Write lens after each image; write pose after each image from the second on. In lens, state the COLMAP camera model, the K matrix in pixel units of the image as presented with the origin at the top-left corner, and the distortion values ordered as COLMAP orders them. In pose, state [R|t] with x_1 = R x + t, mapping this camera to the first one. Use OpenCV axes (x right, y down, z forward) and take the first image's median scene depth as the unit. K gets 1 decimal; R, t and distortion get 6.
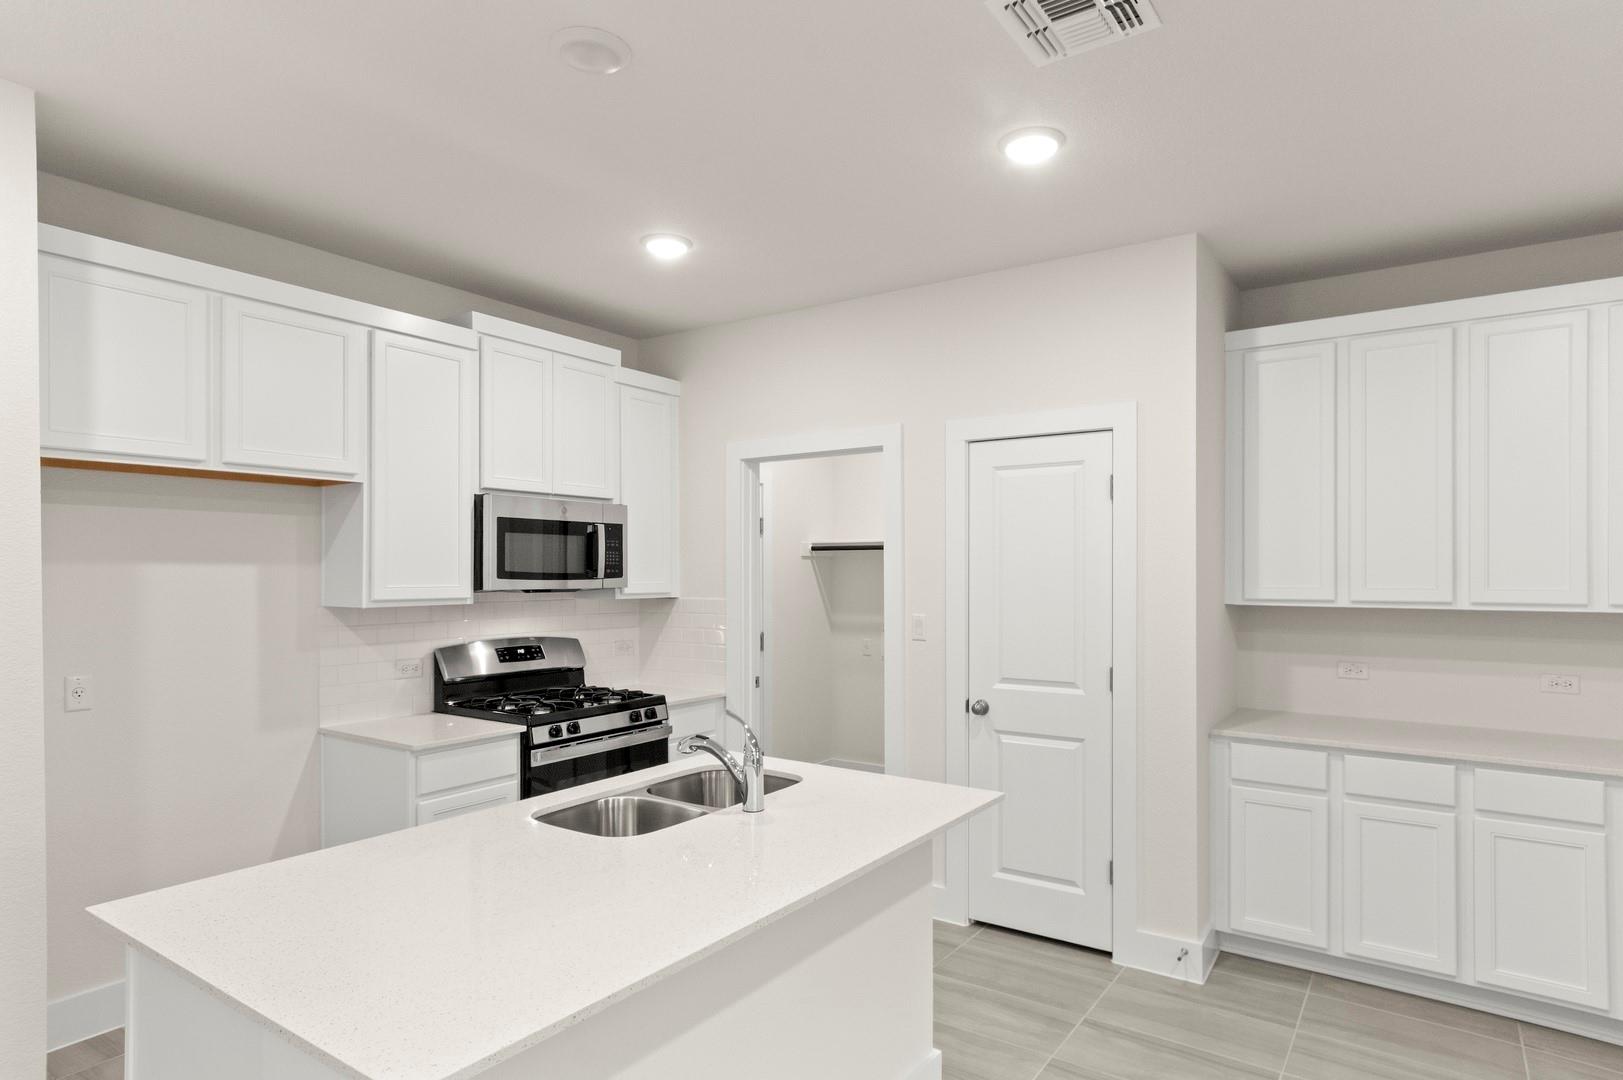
lens RADIAL K [[894.5, 0, 850.3], [0, 894.5, 571.1], [0, 0, 1]] dist [-0.000633, -0.001427]
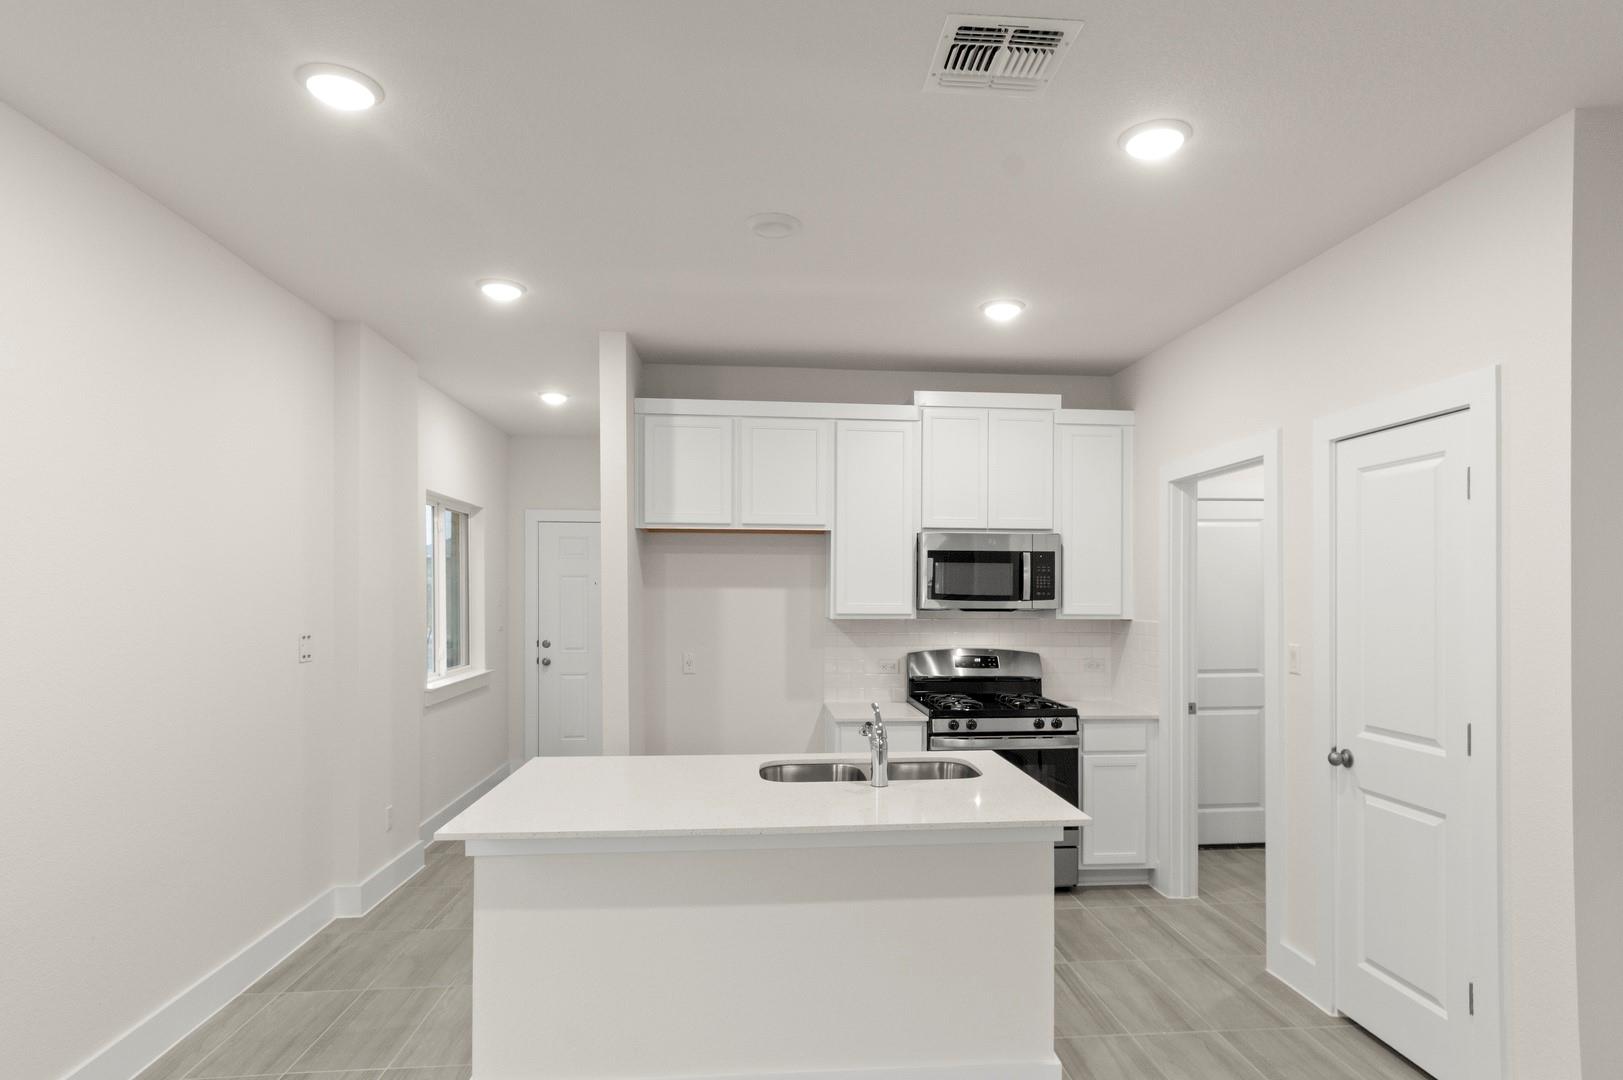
lens RADIAL K [[897.4, 0, 845.8], [0, 897.4, 592.3], [0, 0, 1]] dist [0.013335, -0.000425]
pose [[0.635477, 0.001754, -0.772118, 0.506865], [-0.004114, 0.999991, -0.001114, 0.000376], [0.772109, 0.003885, 0.635479, 0.105792]]
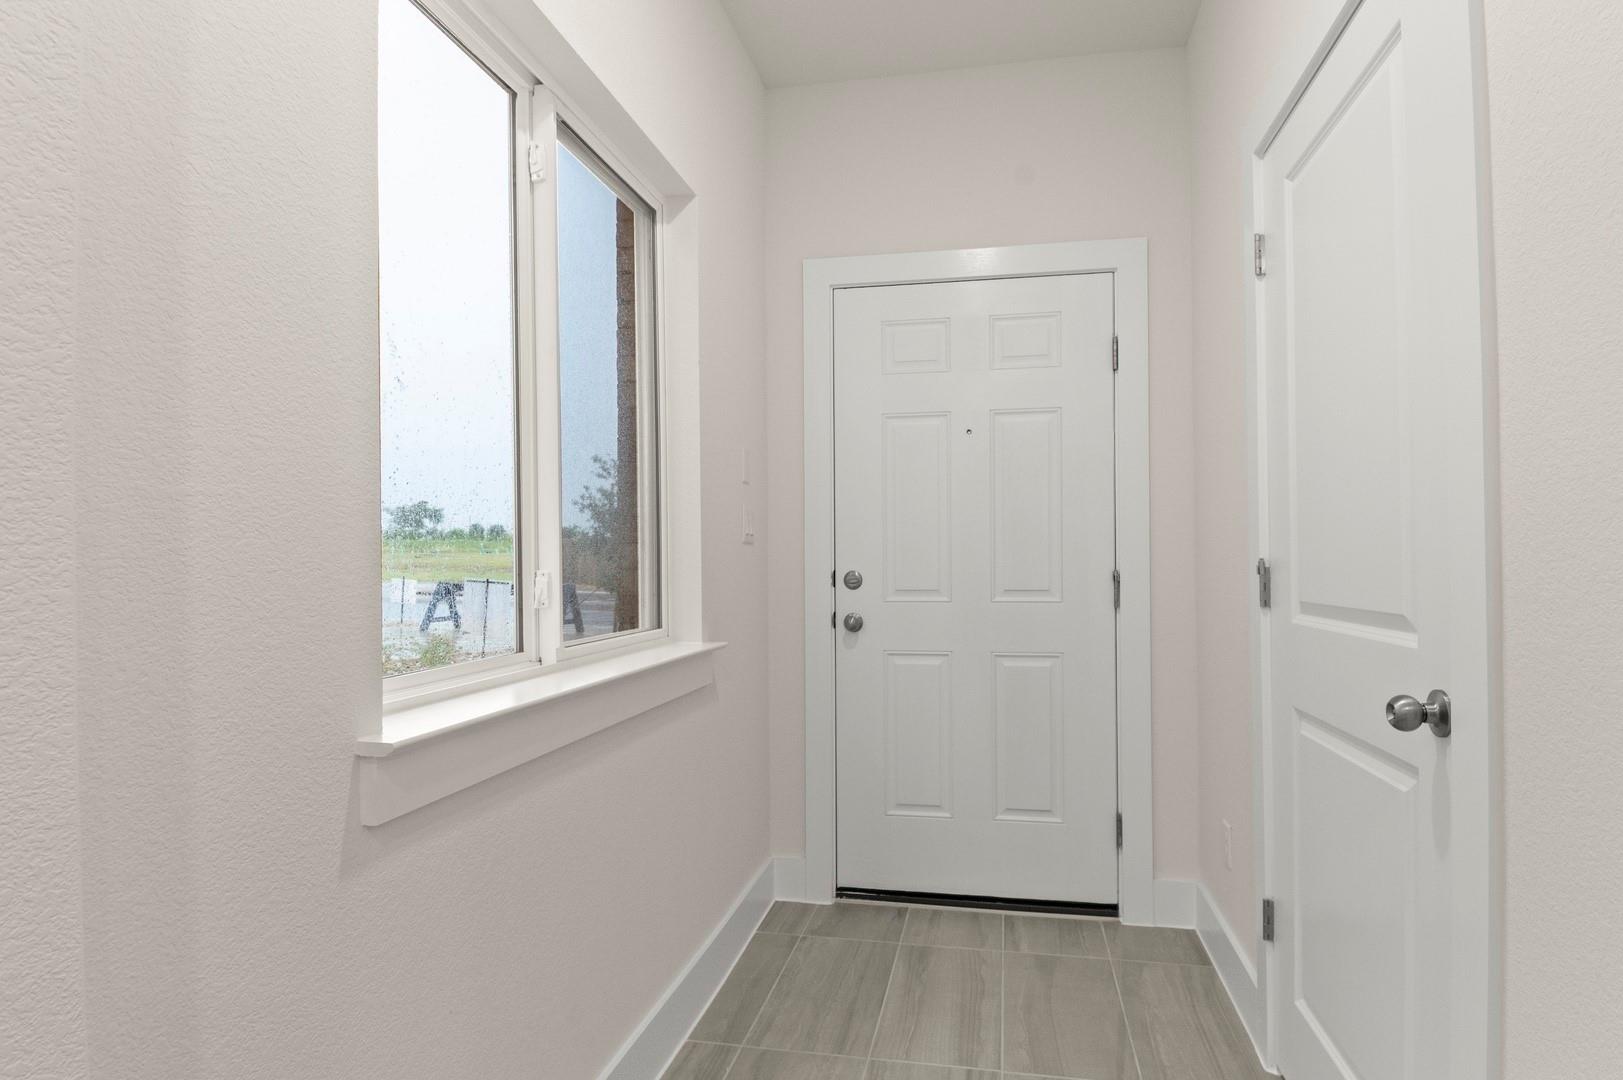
lens RADIAL K [[856.6, 0, 814.3], [0, 856.6, 564.0], [0, 0, 1]] dist [0.000067, -0.000003]
pose [[0.356058, 0.001181, -0.934463, -0.707753], [0.003253, 0.999992, 0.002503, 0.096831], [0.934458, -0.003931, 0.356051, 0.538183]]
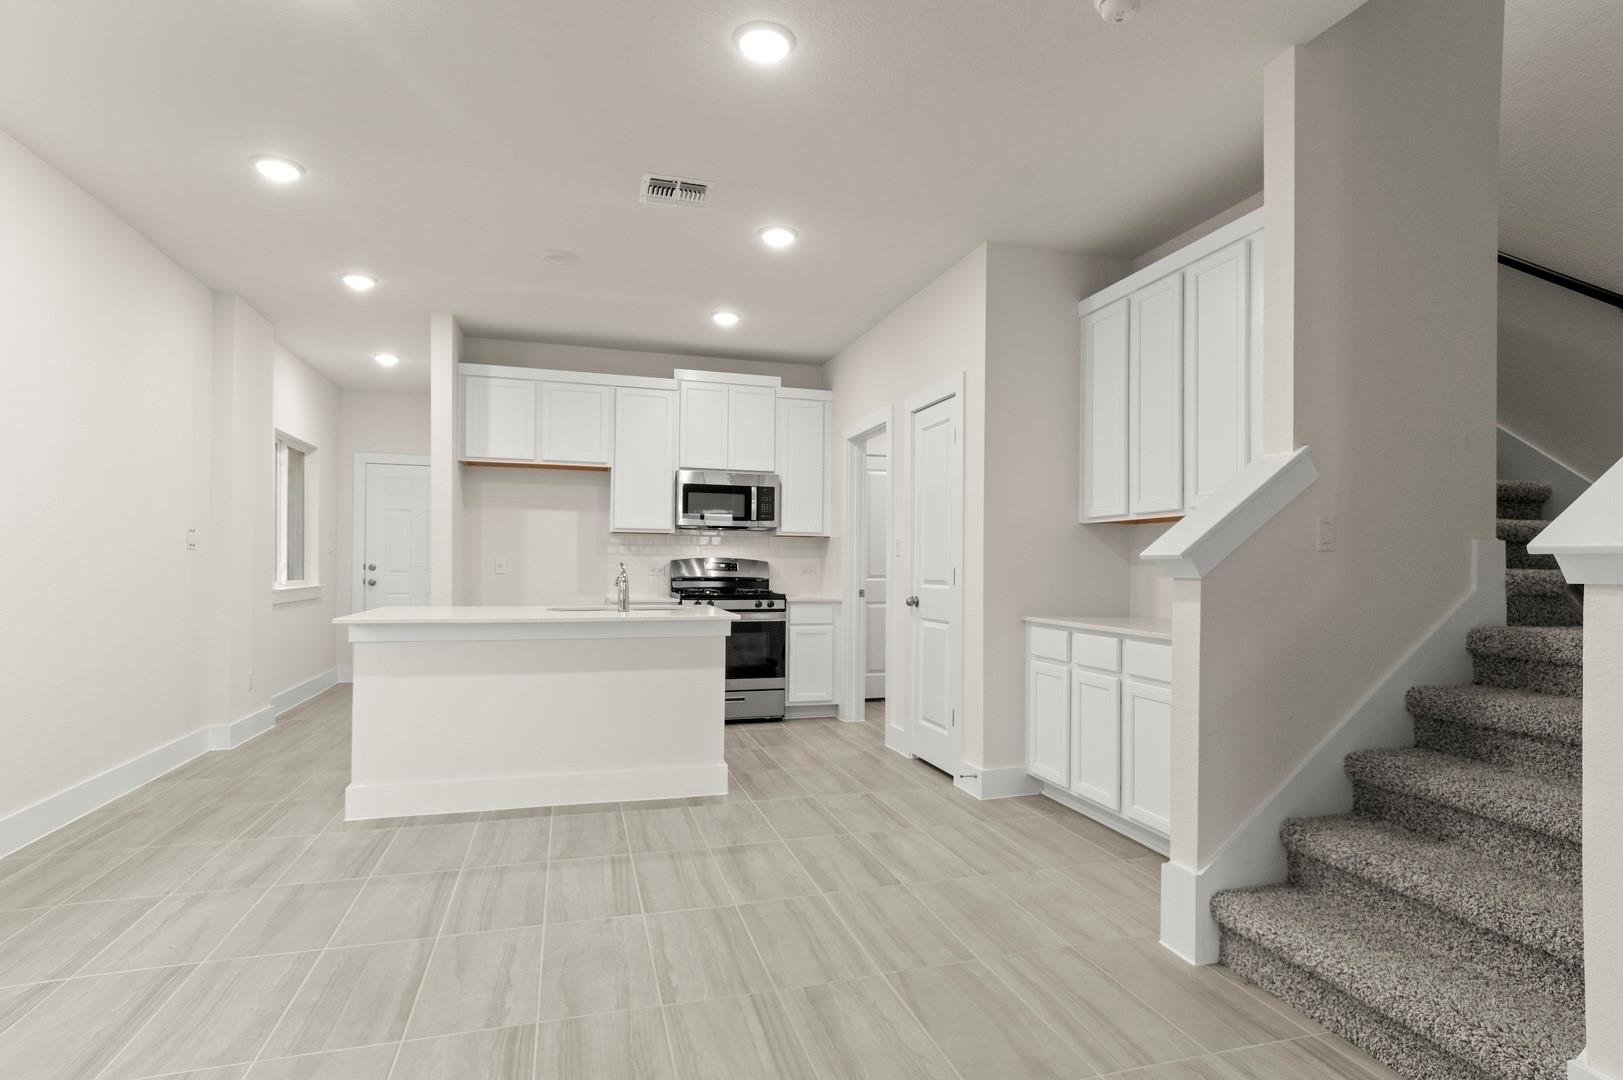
lens RADIAL K [[862.1, 0, 857.9], [0, 862.1, 559.8], [0, 0, 1]] dist [-0.000957, -0.000686]
pose [[0.786002, 0.002329, -0.618220, 0.922263], [-0.009330, 0.999924, -0.008095, 0.100188], [0.618154, 0.012131, 0.785963, -0.119149]]
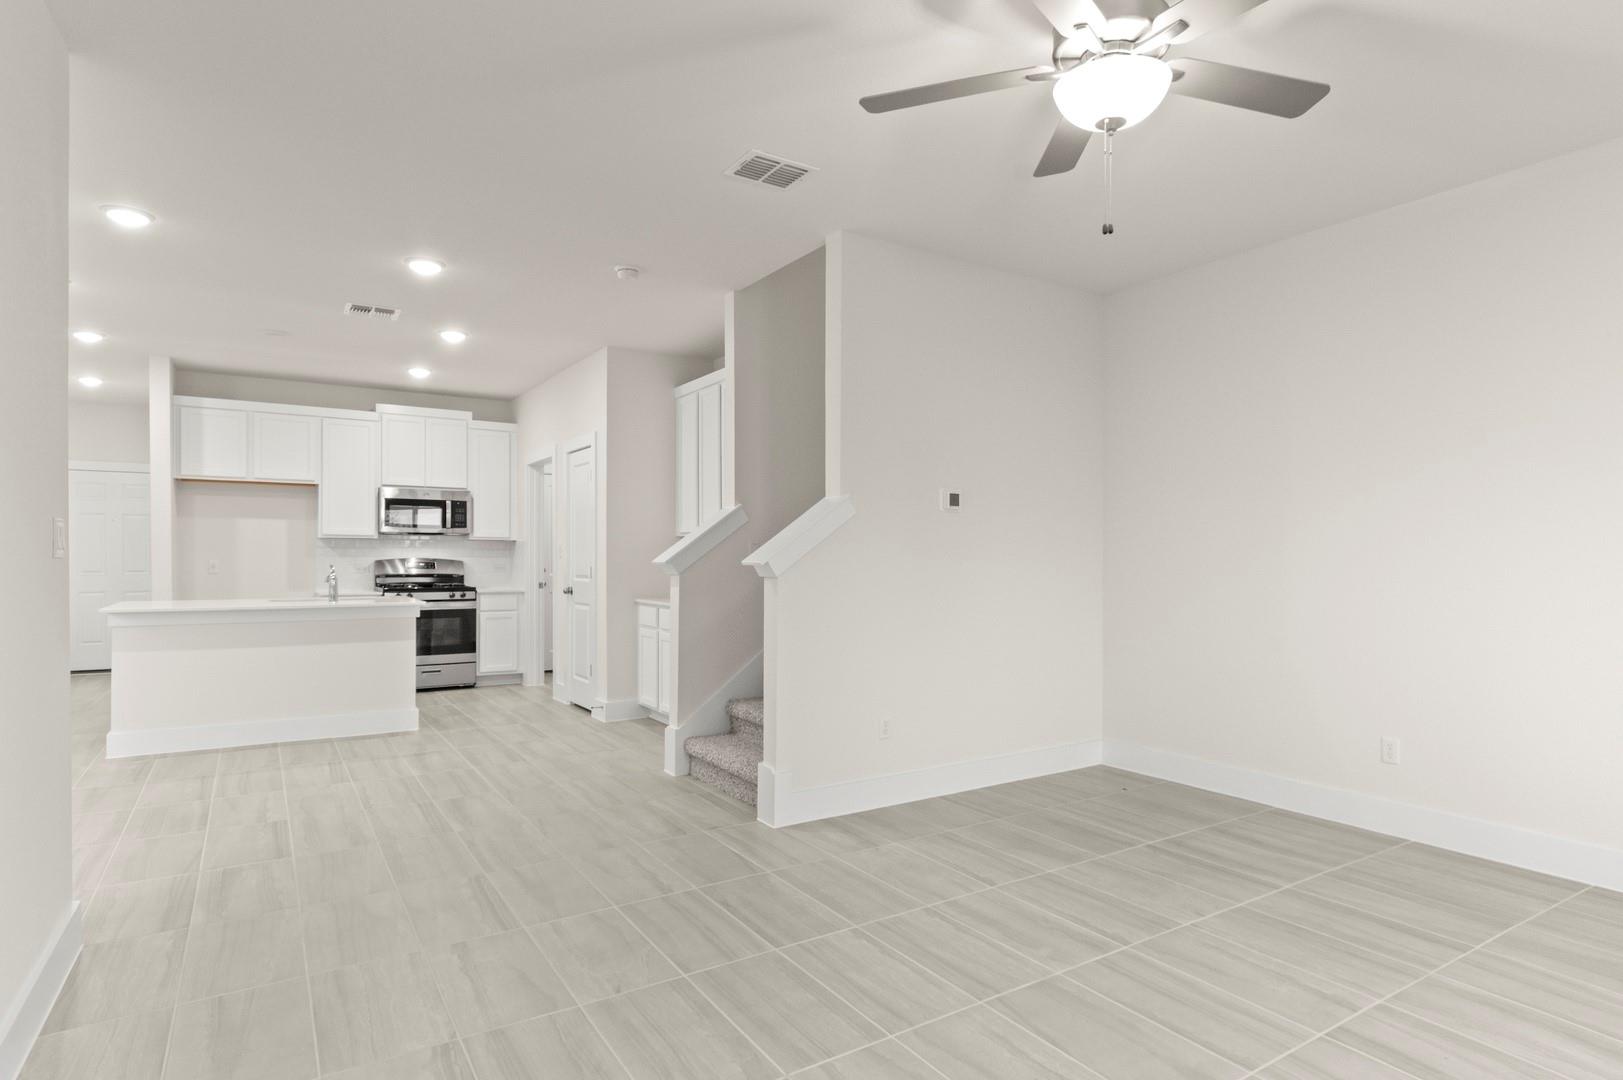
lens RADIAL K [[882.0, 0, 858.1], [0, 882.0, 561.0], [0, 0, 1]] dist [-0.001928, -0.001112]
pose [[0.926054, 0.003091, -0.377378, 1.461522], [-0.002266, 0.999994, 0.002631, 0.083041], [0.377383, -0.001582, 0.926056, -0.538322]]
